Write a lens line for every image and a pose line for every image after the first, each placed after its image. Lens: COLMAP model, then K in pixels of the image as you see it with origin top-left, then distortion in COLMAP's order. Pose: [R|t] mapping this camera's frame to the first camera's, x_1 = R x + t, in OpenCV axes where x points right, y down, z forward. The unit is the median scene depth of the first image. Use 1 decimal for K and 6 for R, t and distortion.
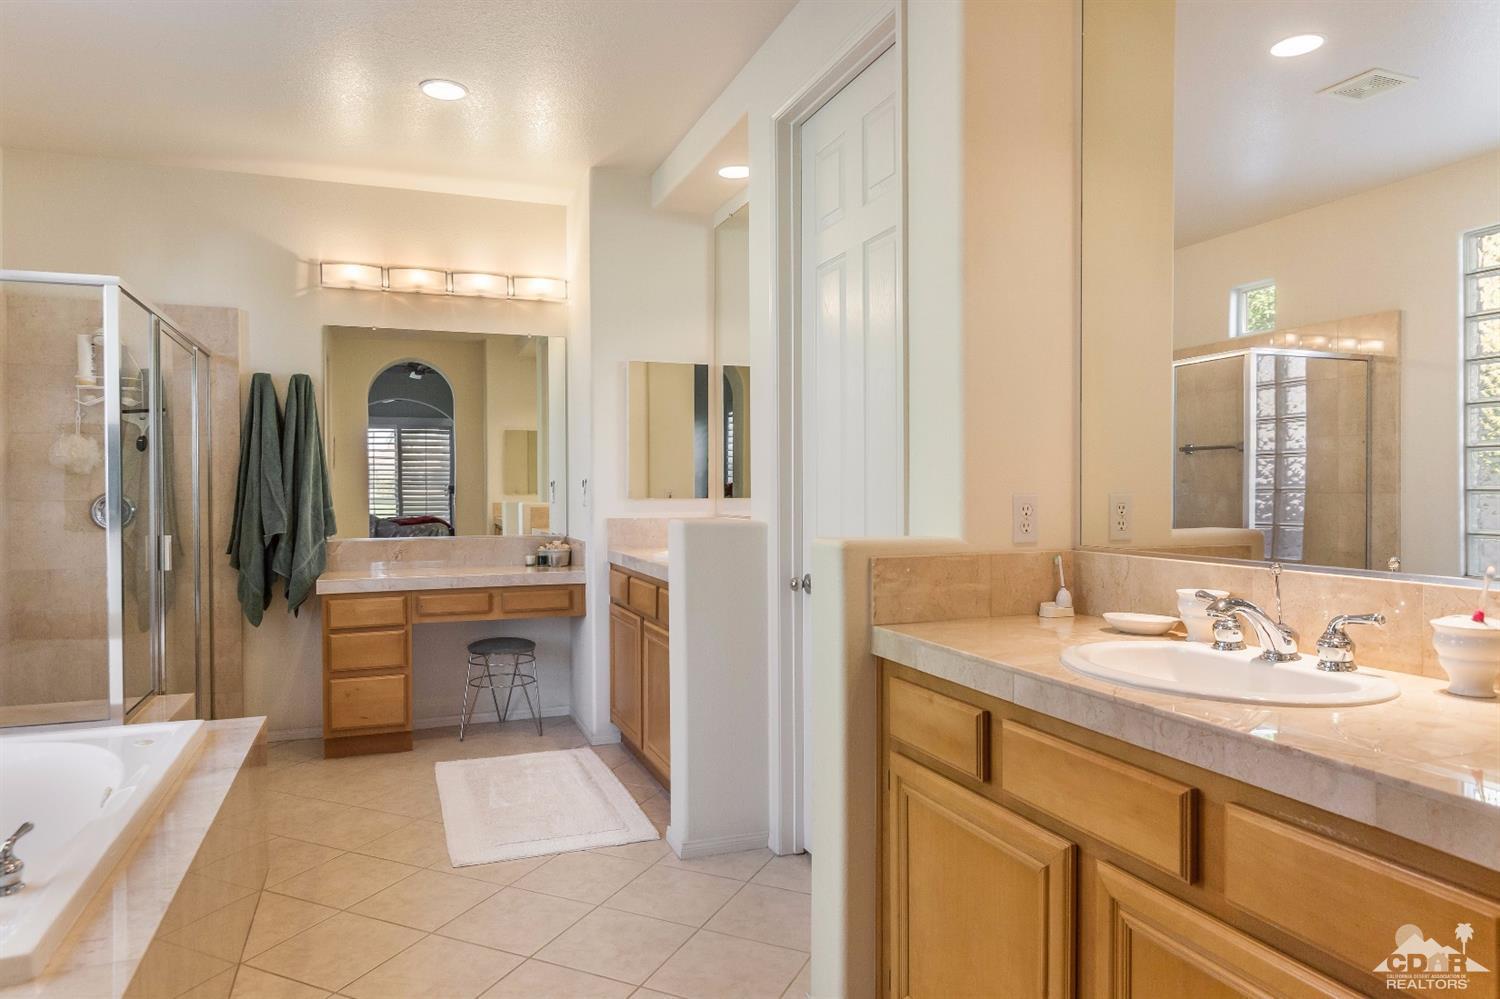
lens RADIAL K [[951.7, 0, 750.0], [0, 951.7, 499.5], [0, 0, 1]] dist [0.000221, 0.000022]
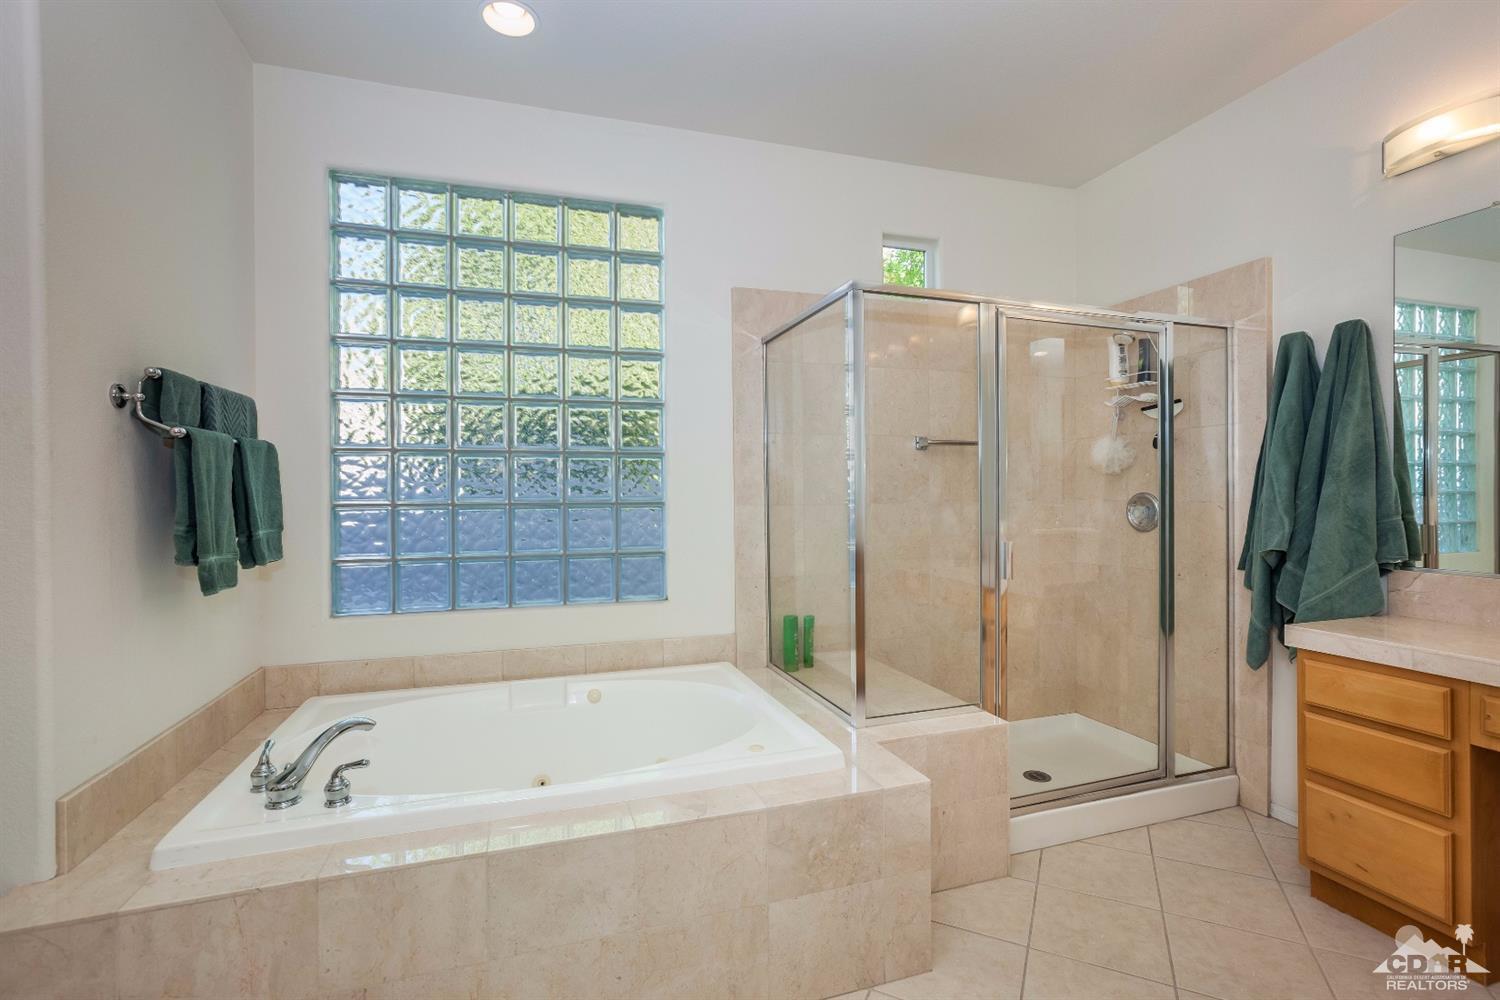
lens RADIAL K [[678.4, 0, 750.0], [0, 678.4, 500.0], [0, 0, 1]] dist [0.031594, 0.000074]
pose [[-0.038679, 0.011874, -0.999181, 0.048444], [-0.006157, 0.999908, 0.012121, -0.006715], [0.999233, 0.006620, -0.038602, 0.611564]]
